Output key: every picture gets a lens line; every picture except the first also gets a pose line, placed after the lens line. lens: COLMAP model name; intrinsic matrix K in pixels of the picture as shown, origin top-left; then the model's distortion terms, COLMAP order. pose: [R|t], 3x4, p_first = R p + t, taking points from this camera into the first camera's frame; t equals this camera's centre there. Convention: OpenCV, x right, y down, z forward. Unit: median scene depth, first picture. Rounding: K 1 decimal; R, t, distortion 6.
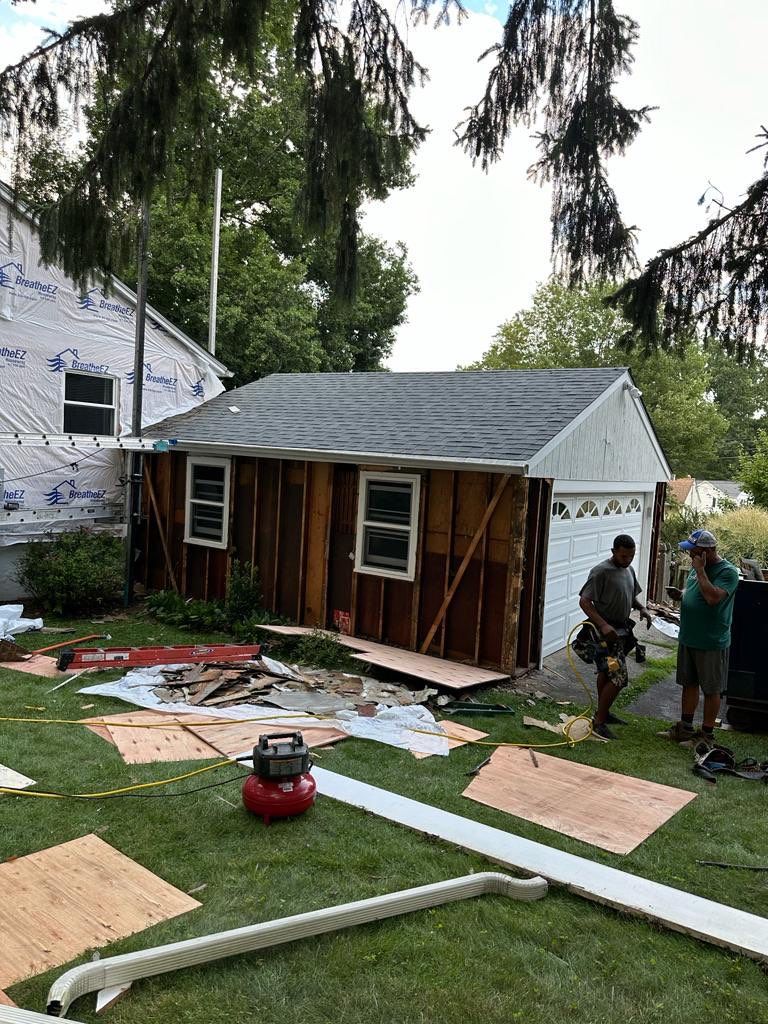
lens RADIAL K [[719.6, 0, 375.8], [0, 719.6, 512.3], [0, 0, 1]] dist [0.037418, -0.047776]
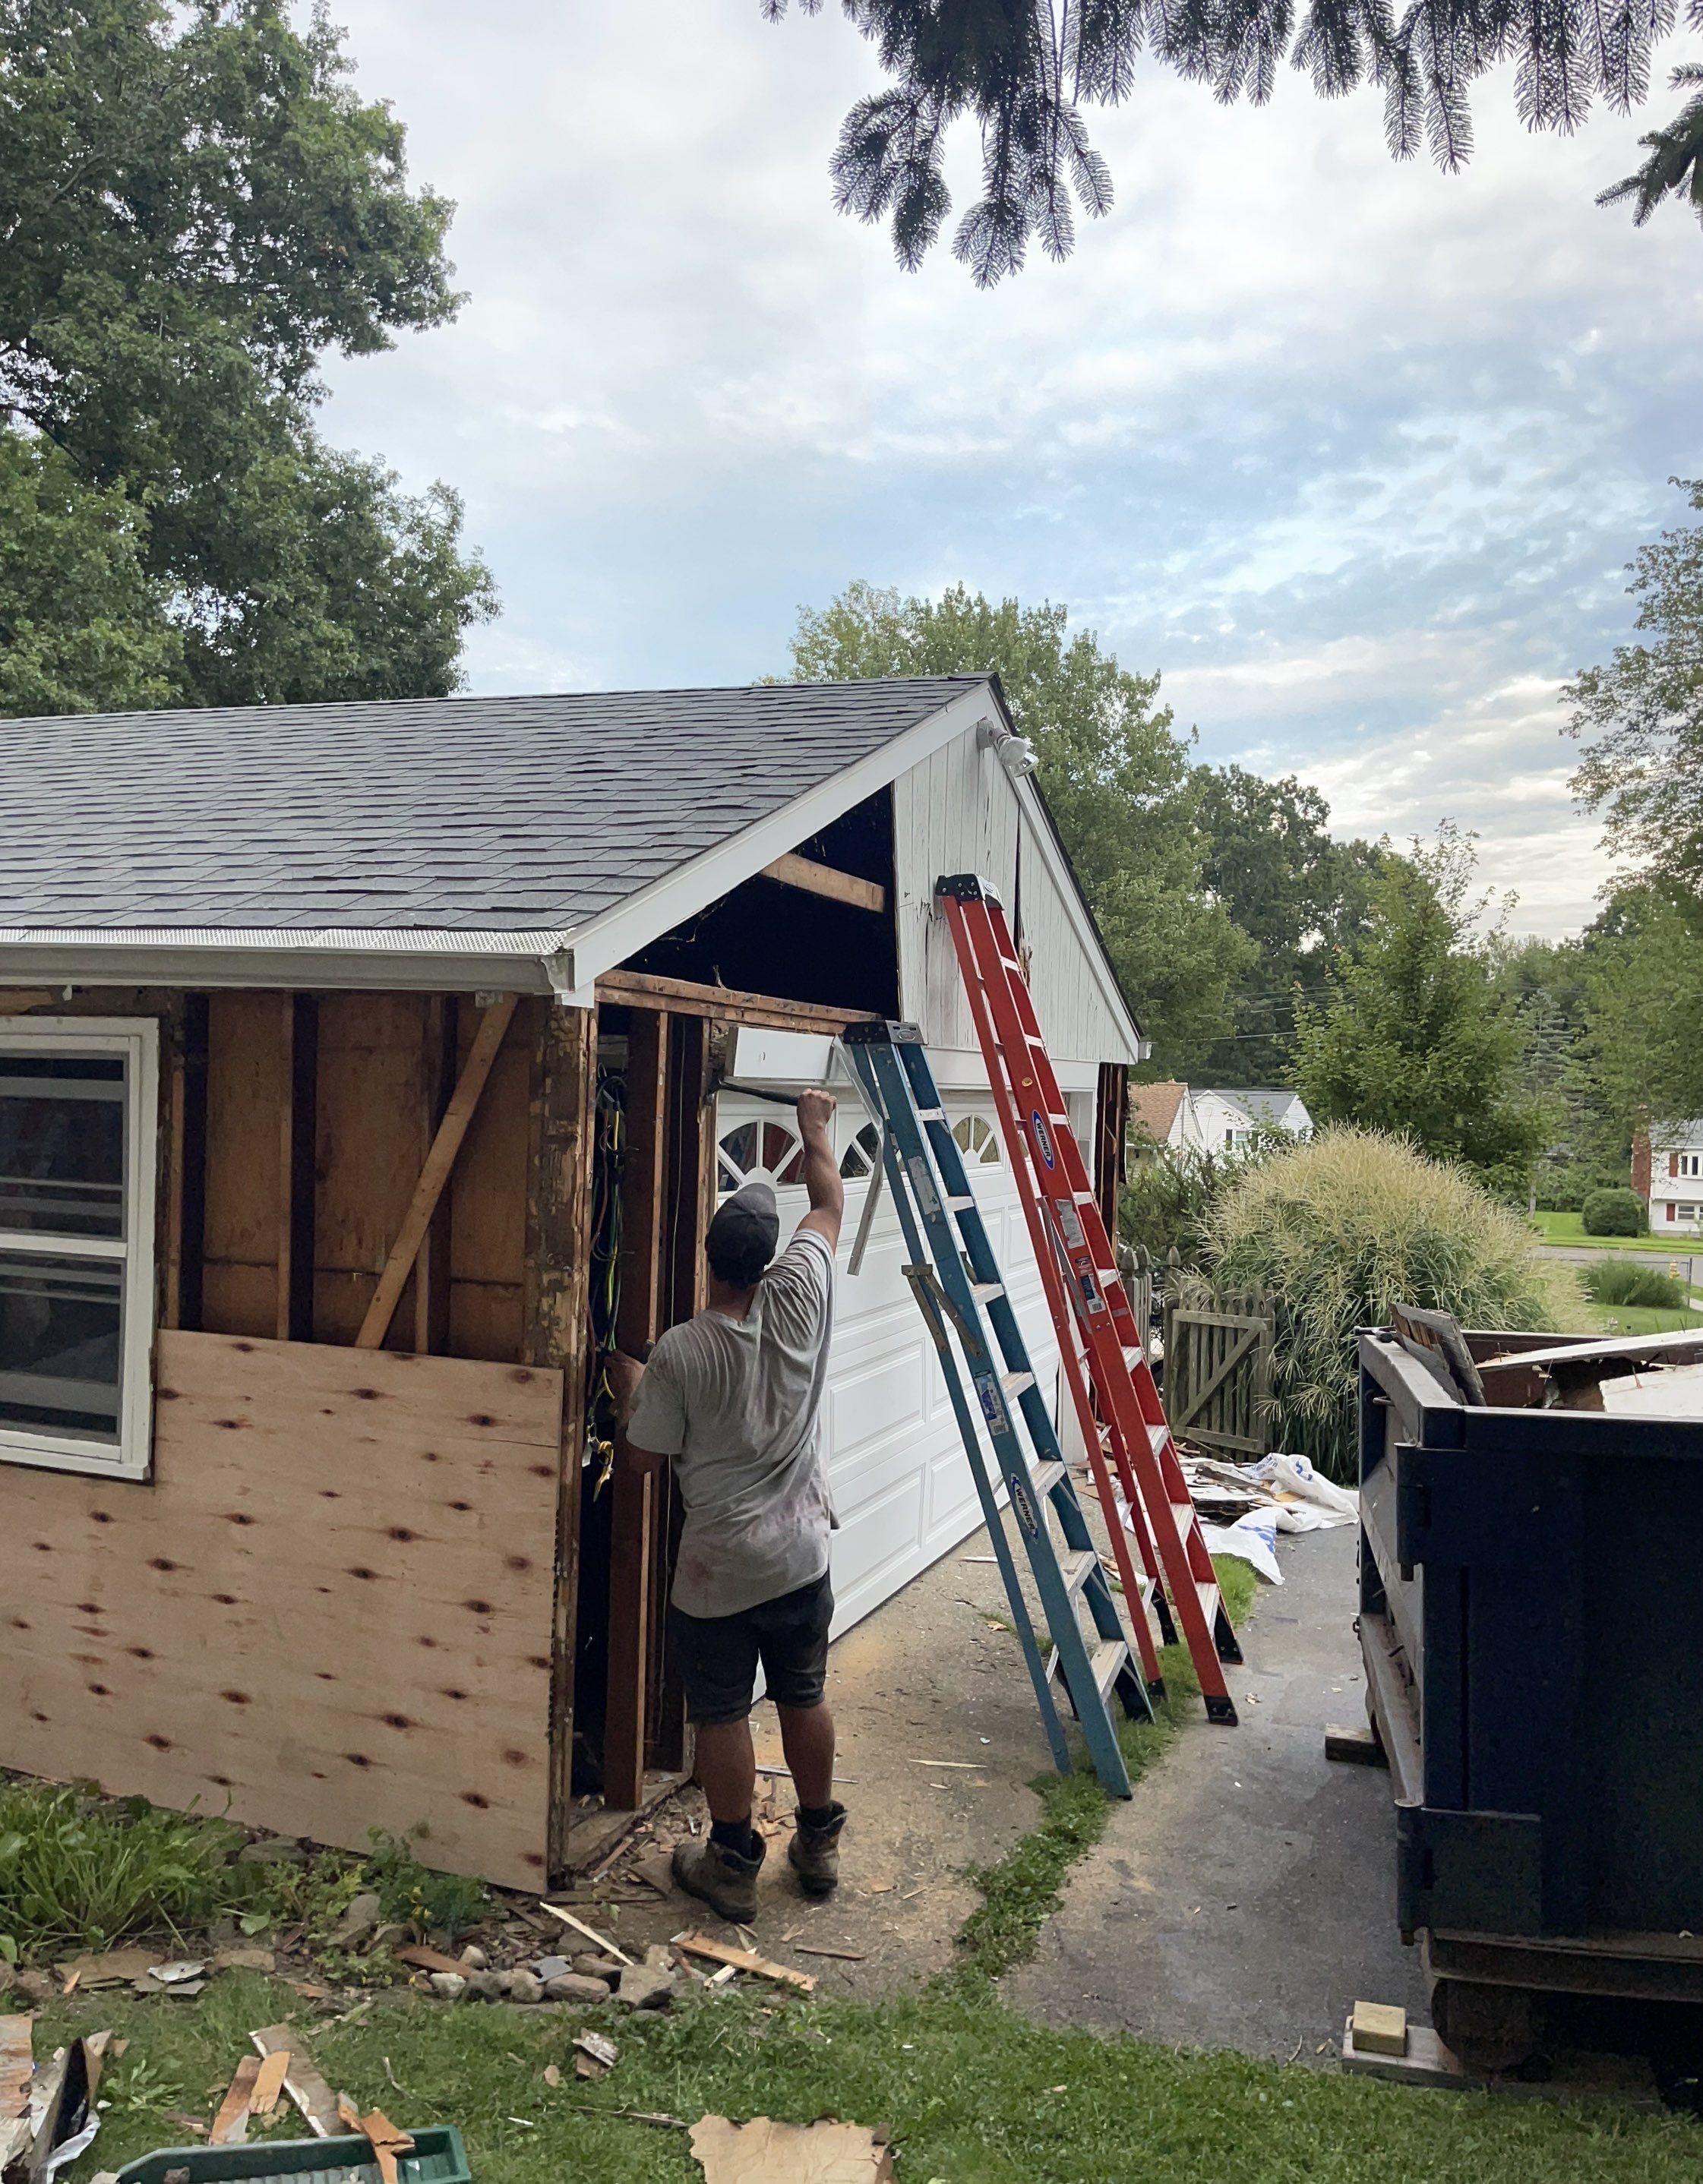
lens RADIAL K [[1725.5, 0, 856.0], [0, 1725.5, 1072.8], [0, 0, 1]] dist [0.014700, -0.017656]
pose [[0.973813, -0.027183, 0.225721, 0.123001], [0.042166, 0.997196, -0.061822, 0.007645], [-0.223408, 0.069721, 0.972228, 0.313016]]
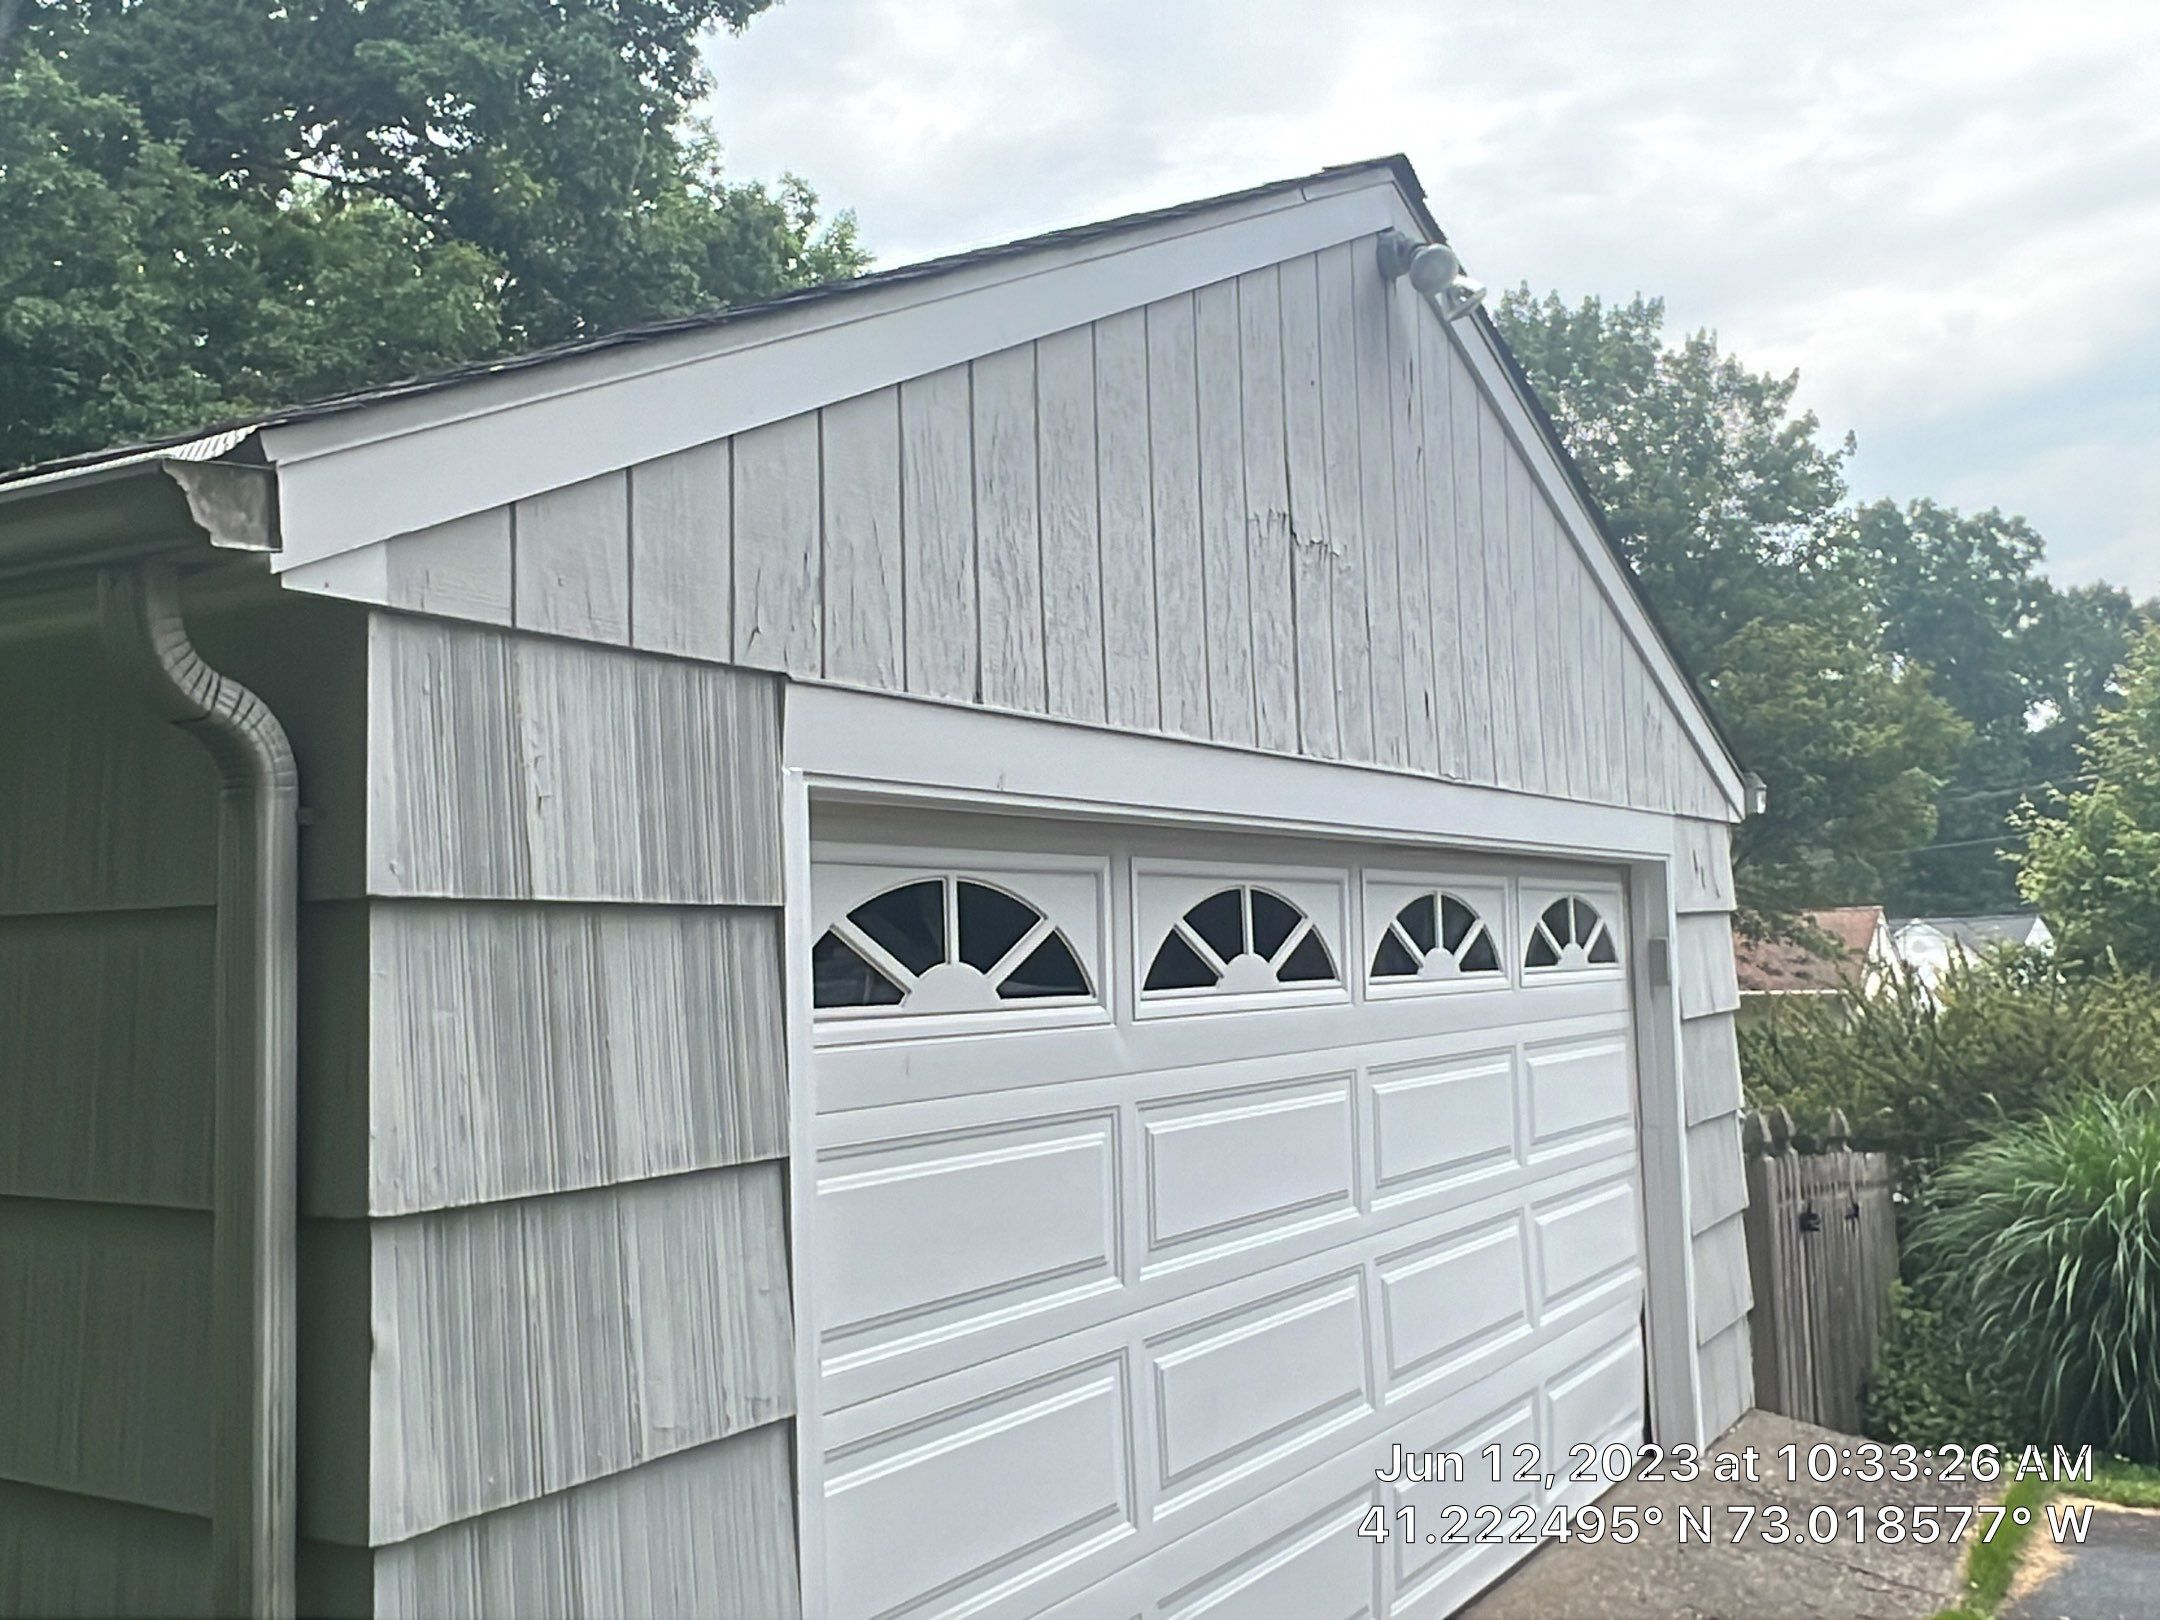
lens RADIAL K [[2102.4, 0, 1091.8], [0, 2102.4, 808.2], [0, 0, 1]] dist [-0.043789, 0.000000]
pose [[0.994960, -0.082822, 0.056530, 0.219757], [0.089895, 0.986499, -0.136892, 0.027929], [-0.044429, 0.141283, 0.988972, 0.481687]]
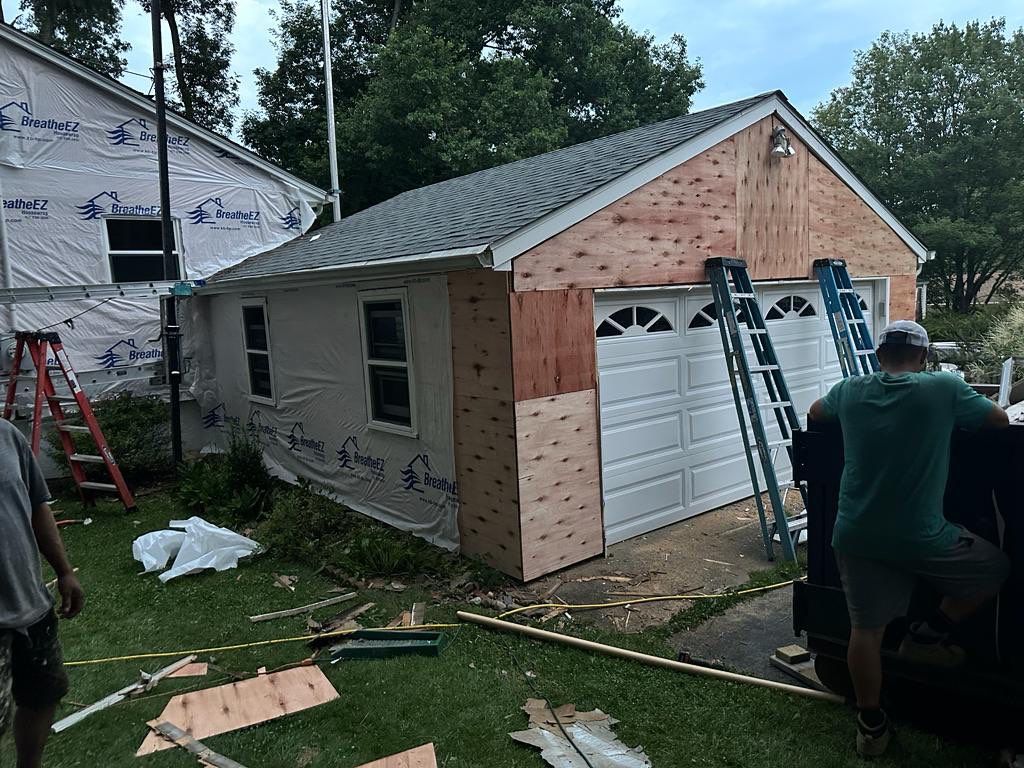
lens RADIAL K [[719.6, 0, 512.8], [0, 719.6, 384.6], [0, 0, 1]] dist [0.037418, -0.047776]
pose [[0.951856, -0.072050, -0.297959, 0.287139], [0.085040, 0.995900, 0.030849, 0.023548], [0.294514, -0.054702, 0.954080, 0.275381]]
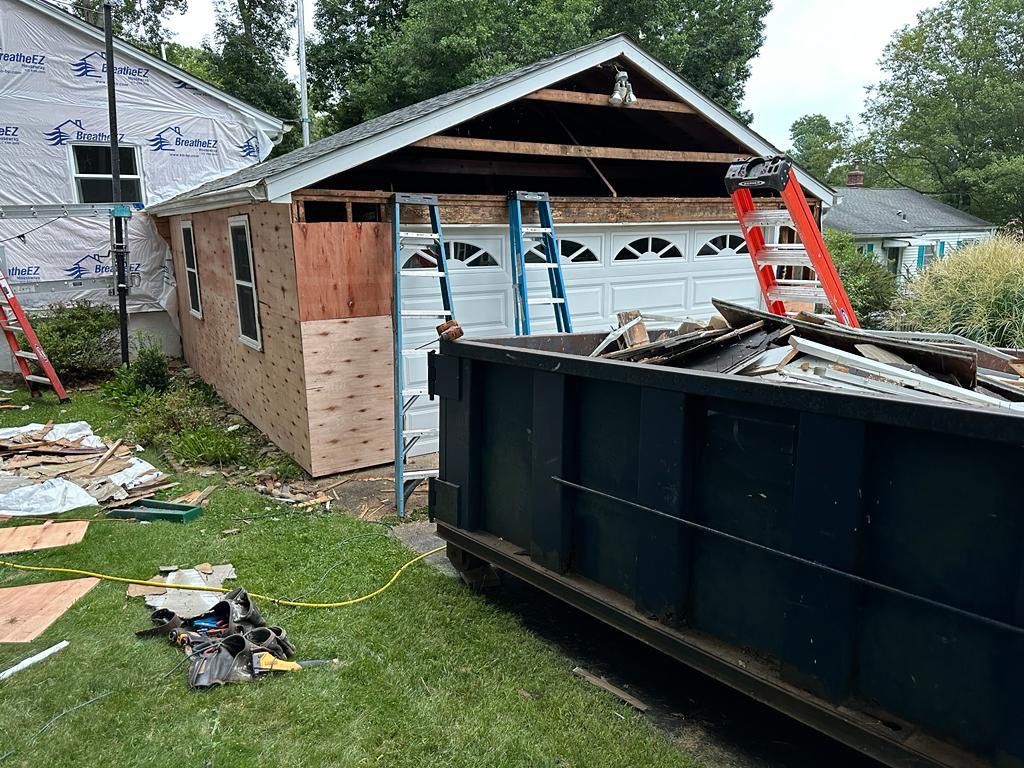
lens RADIAL K [[718.3, 0, 510.2], [0, 718.3, 384.5], [0, 0, 1]] dist [0.016210, -0.019043]
pose [[0.911724, 0.012012, -0.410627, 0.512249], [0.040768, 0.991993, 0.119535, 0.038266], [0.408775, -0.125723, 0.903934, 0.296818]]
